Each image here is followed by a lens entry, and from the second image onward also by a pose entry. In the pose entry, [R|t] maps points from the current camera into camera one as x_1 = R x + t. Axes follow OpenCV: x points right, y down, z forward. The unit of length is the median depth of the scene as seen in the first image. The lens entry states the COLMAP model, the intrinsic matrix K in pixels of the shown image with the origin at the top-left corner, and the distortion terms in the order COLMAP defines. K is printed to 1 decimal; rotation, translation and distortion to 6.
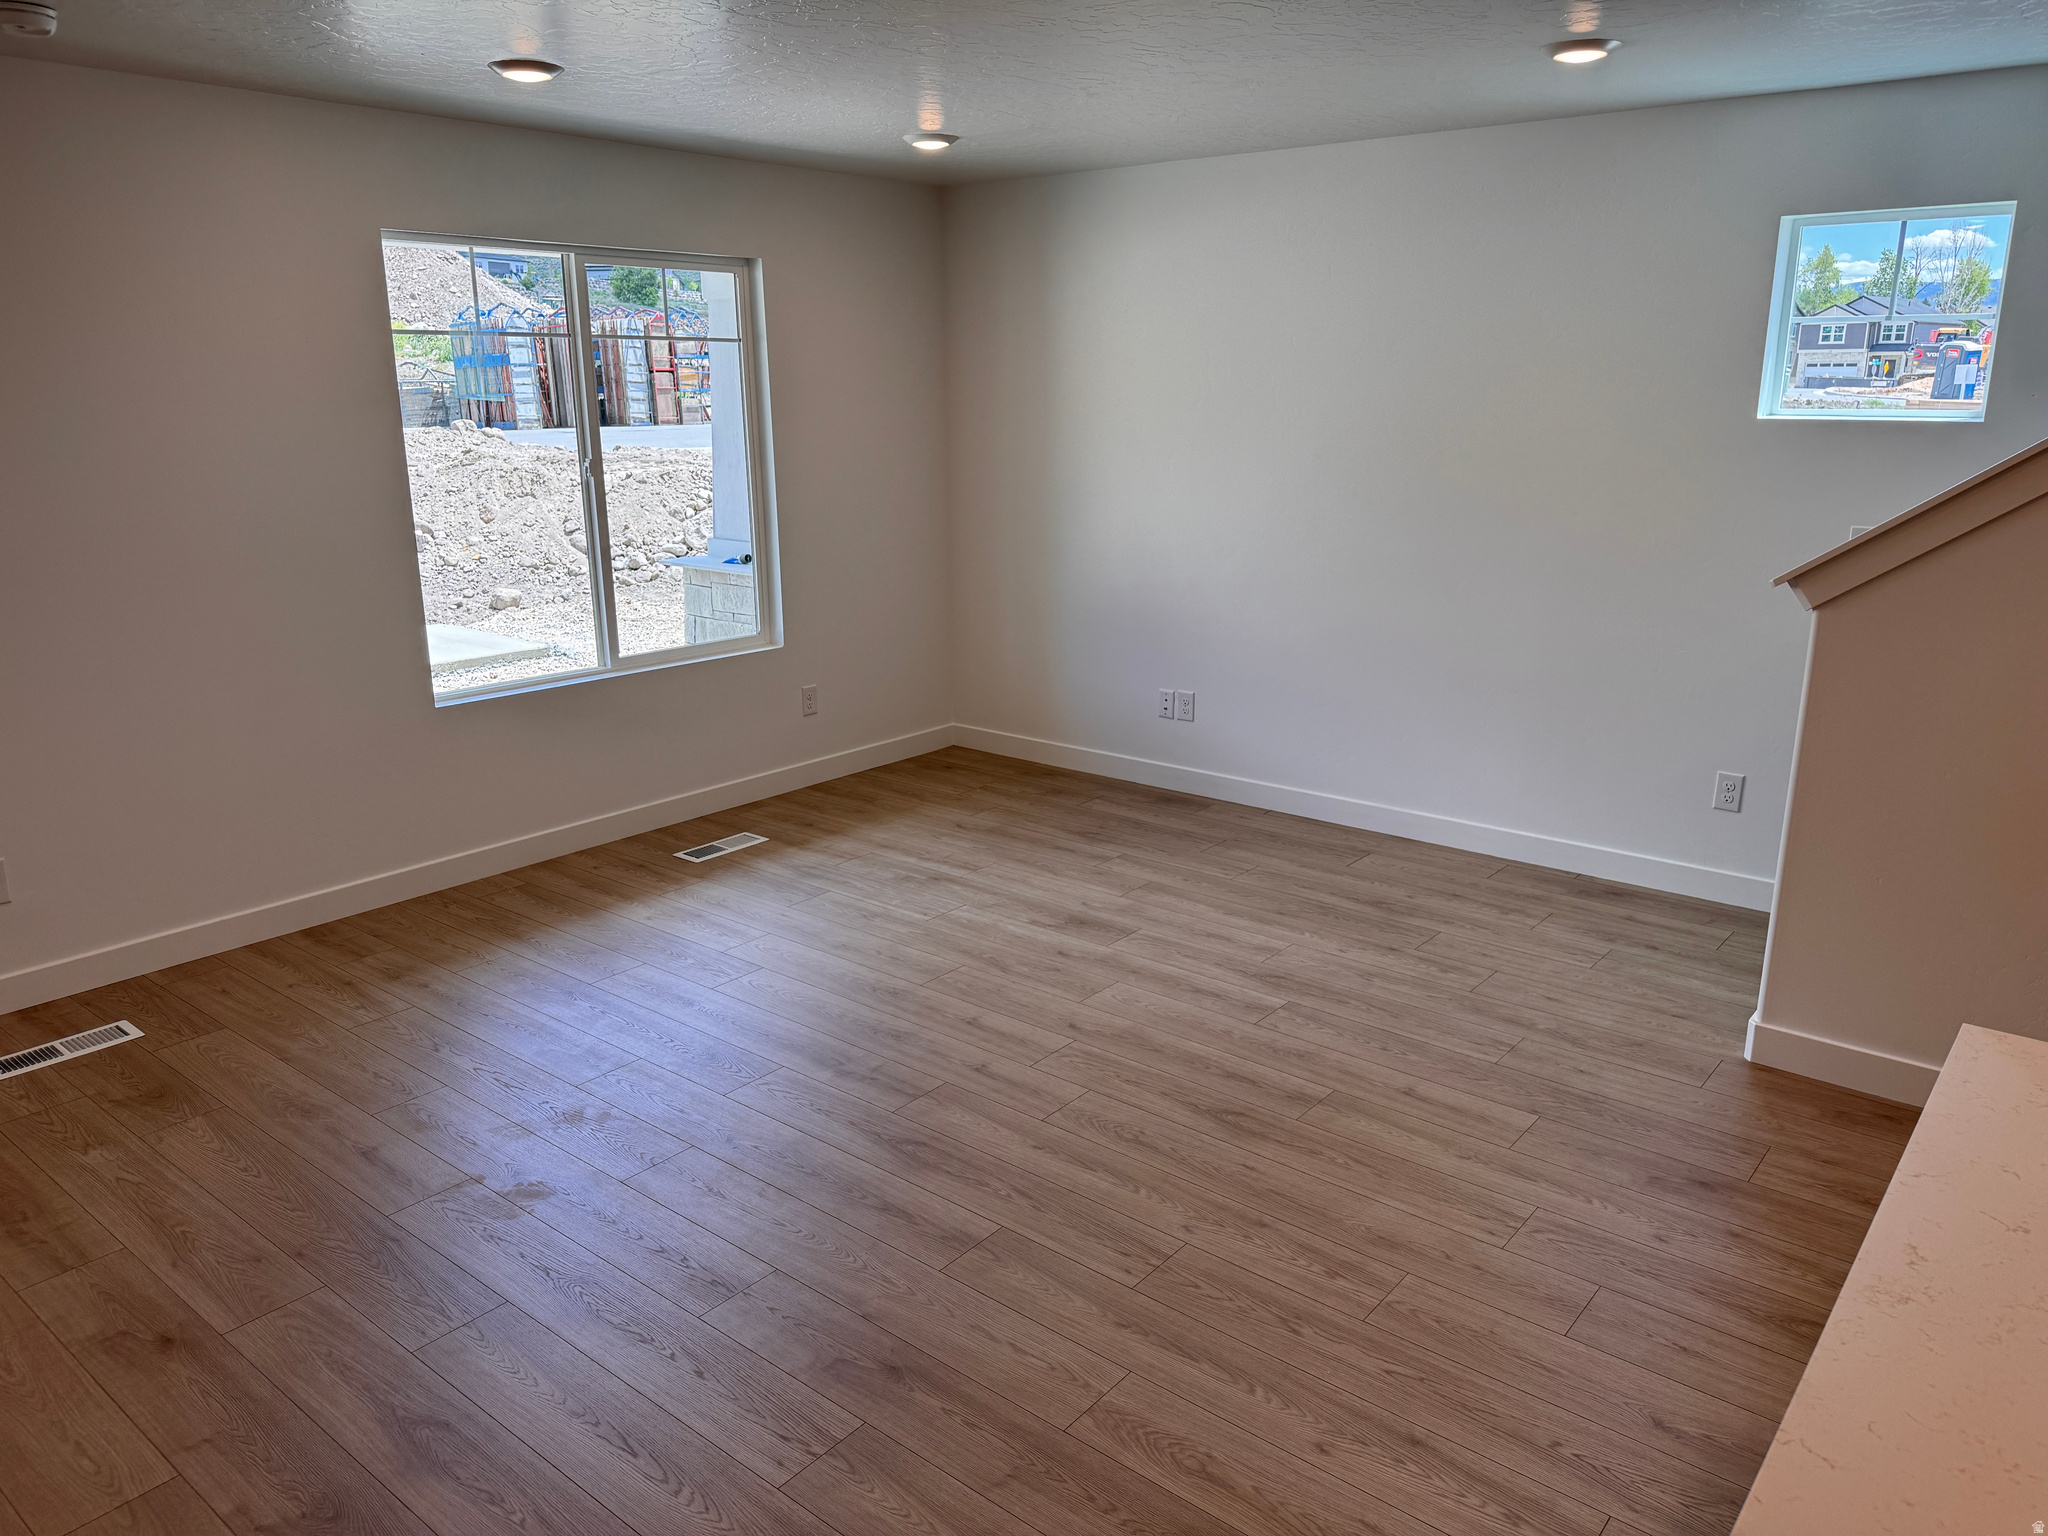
lens RADIAL K [[1441.6, 0, 1023.6], [0, 1441.6, 761.4], [0, 0, 1]] dist [0.003235, 0.001241]
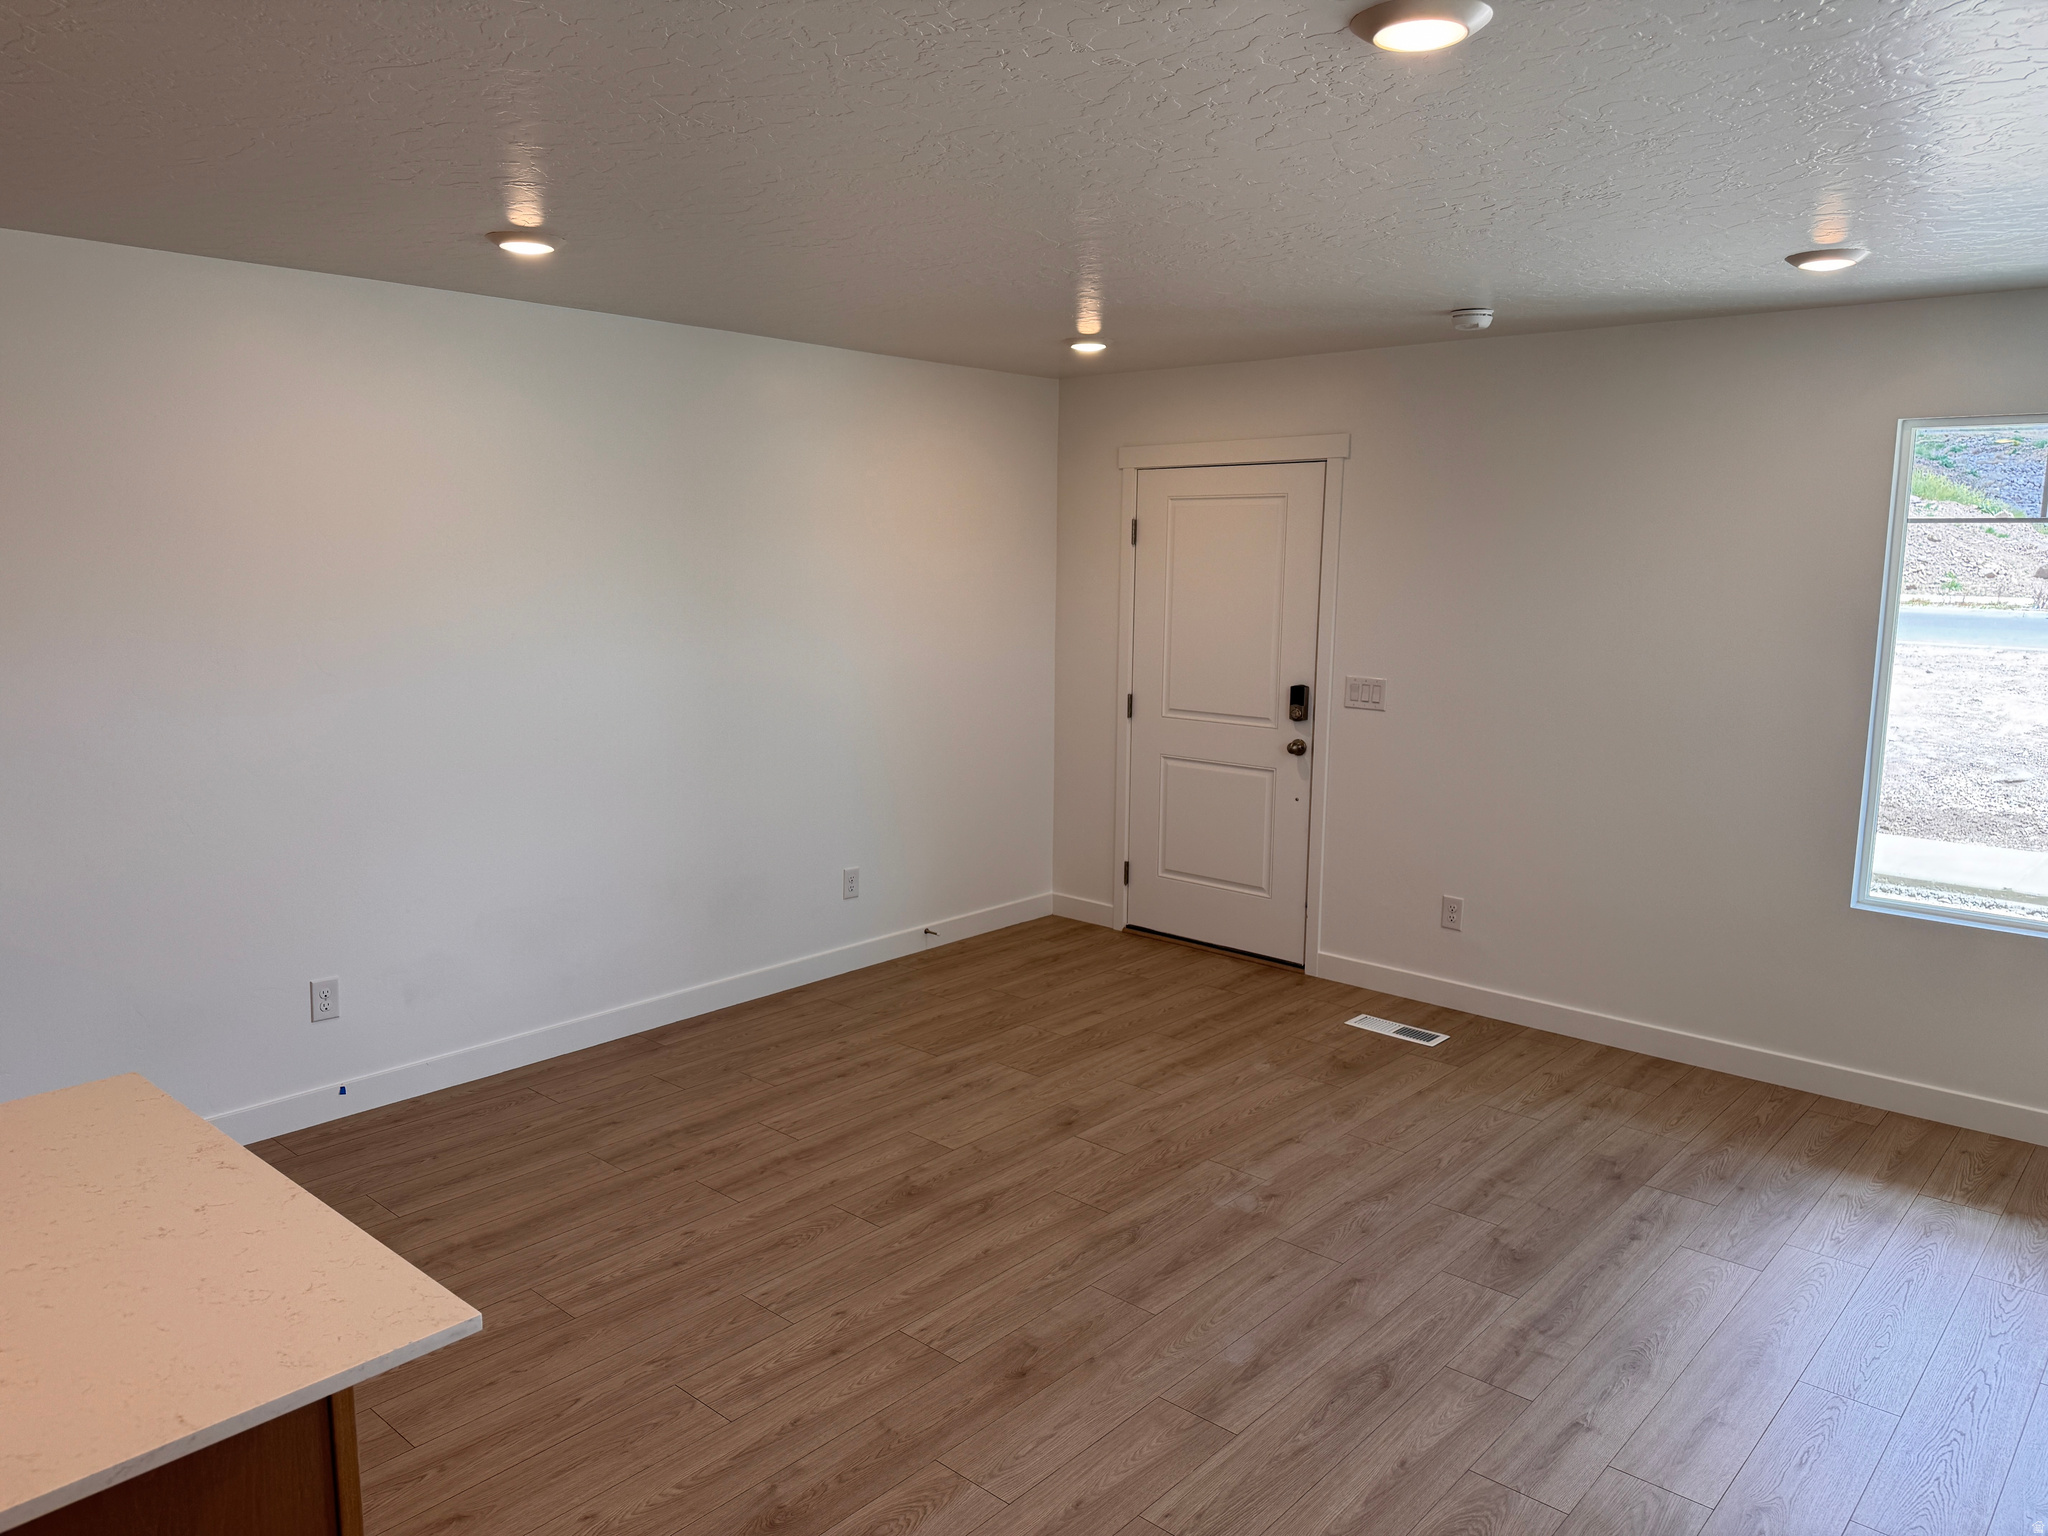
lens RADIAL K [[1428.2, 0, 1016.2], [0, 1428.2, 763.6], [0, 0, 1]] dist [0.098021, -0.147779]
pose [[-0.050704, 0.155080, -0.986600, 0.740209], [-0.262069, 0.951187, 0.162982, -0.189133], [0.963716, 0.266821, -0.007587, 0.623734]]
